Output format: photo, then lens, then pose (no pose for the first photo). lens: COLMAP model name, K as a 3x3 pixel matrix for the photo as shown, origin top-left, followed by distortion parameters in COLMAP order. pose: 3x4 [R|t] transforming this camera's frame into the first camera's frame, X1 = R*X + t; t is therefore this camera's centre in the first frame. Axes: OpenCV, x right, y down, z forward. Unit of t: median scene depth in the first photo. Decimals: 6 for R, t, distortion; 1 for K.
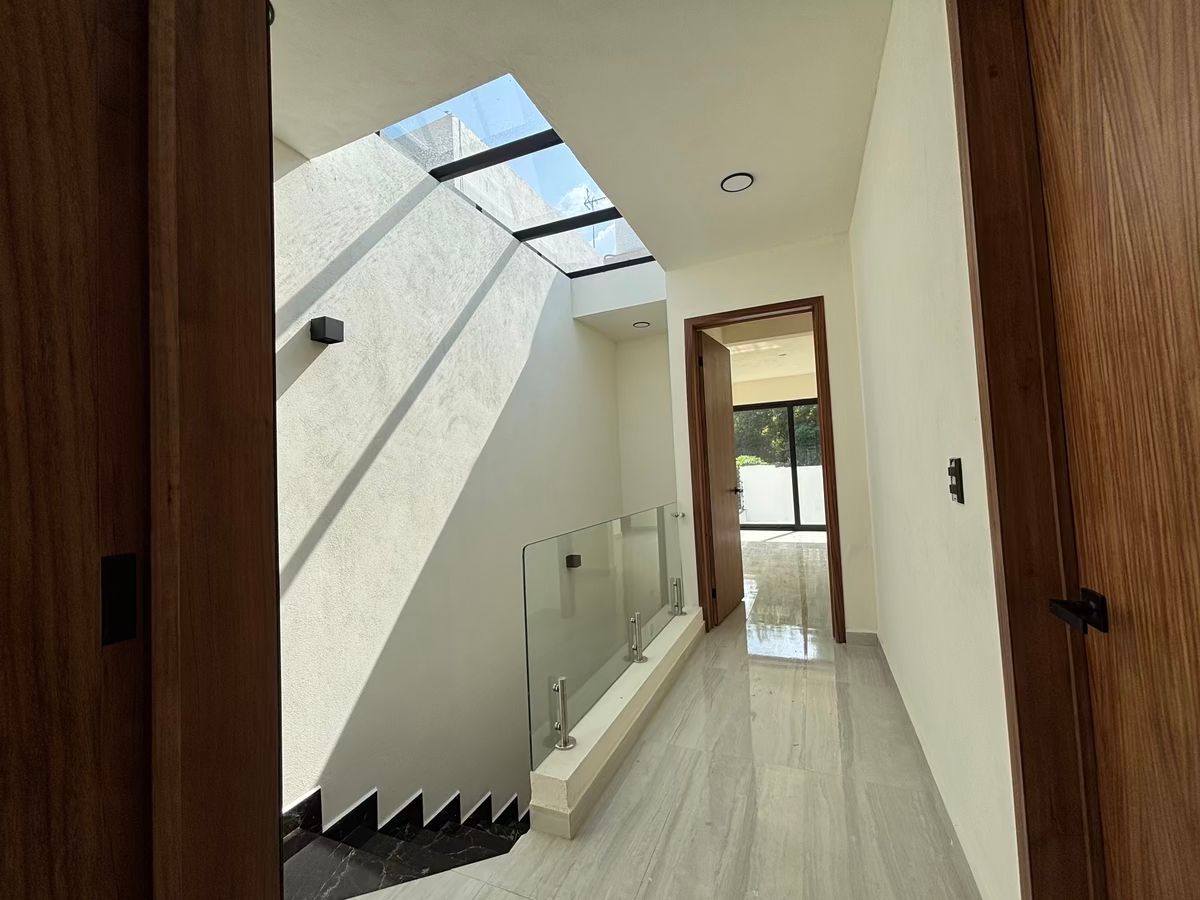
lens RADIAL K [[488.3, 0, 604.0], [0, 488.3, 446.9], [0, 0, 1]] dist [0.007039, -0.000424]
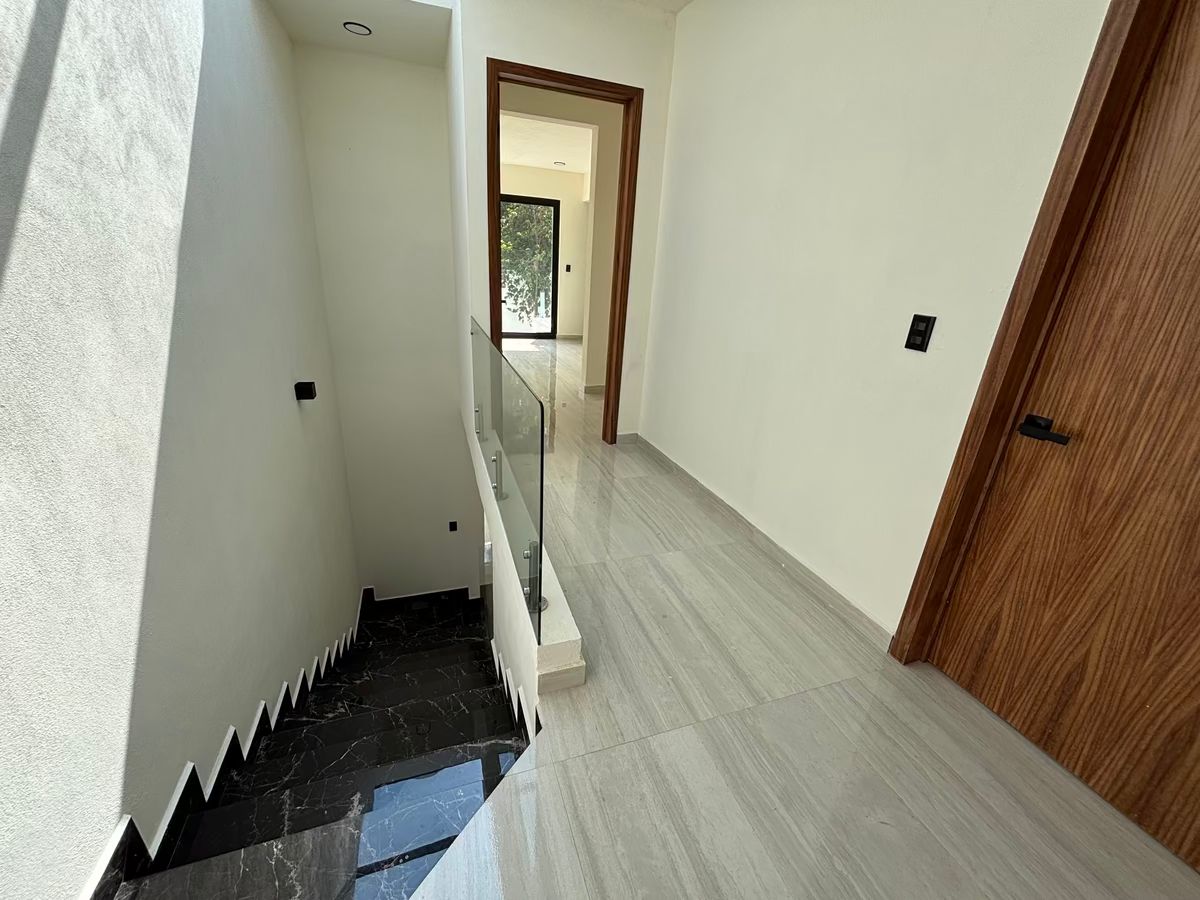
lens RADIAL K [[488.3, 0, 604.5], [0, 488.3, 445.2], [0, 0, 1]] dist [0.007039, -0.000424]
pose [[0.727915, -0.149082, 0.669264, -0.411469], [-0.125476, 0.930631, 0.343775, 0.001635], [-0.674089, -0.334215, 0.658714, 0.311596]]
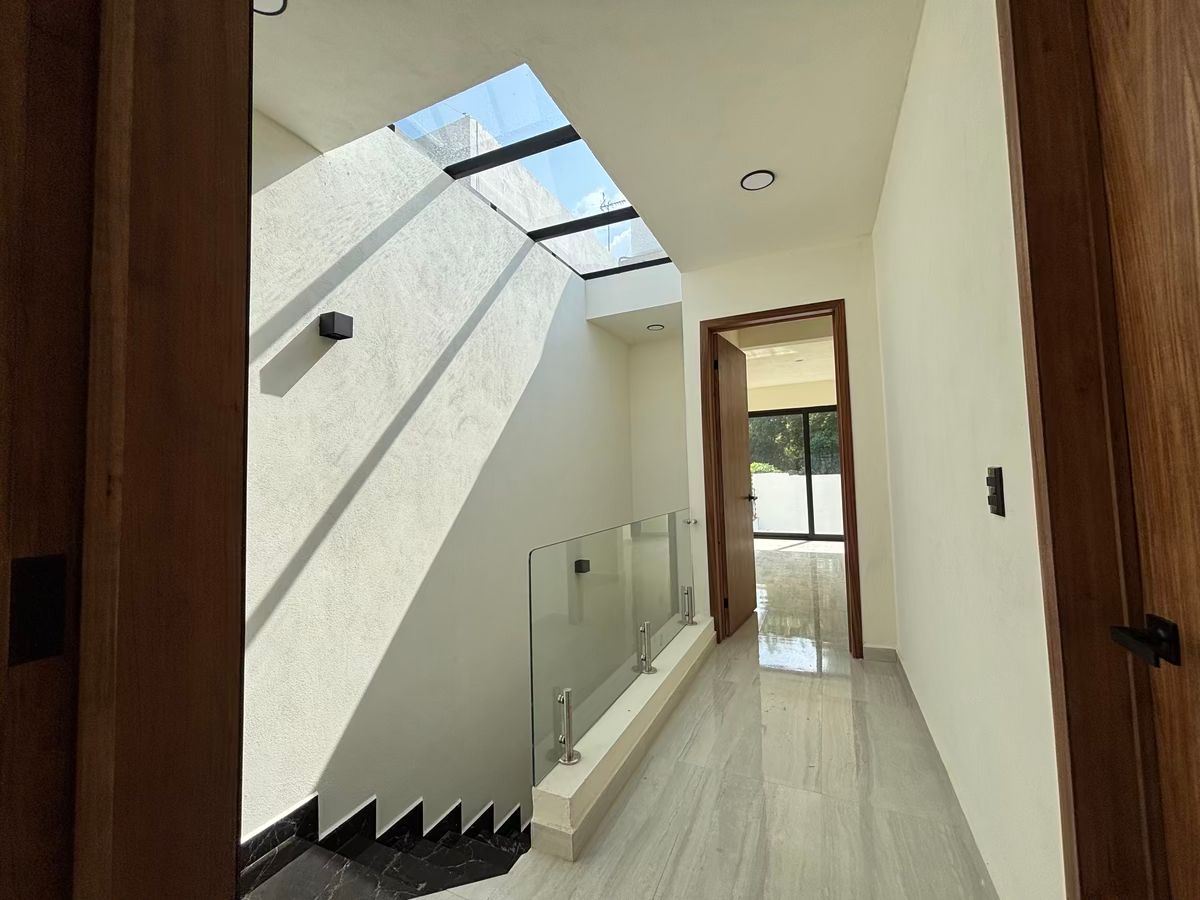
lens RADIAL K [[488.3, 0, 604.6], [0, 488.3, 447.0], [0, 0, 1]] dist [0.007039, -0.000424]
pose [[0.999581, 0.018474, -0.022284, -0.000309], [-0.018679, 0.999785, -0.009030, 0.003679], [0.022112, 0.009442, 0.999711, 0.029006]]
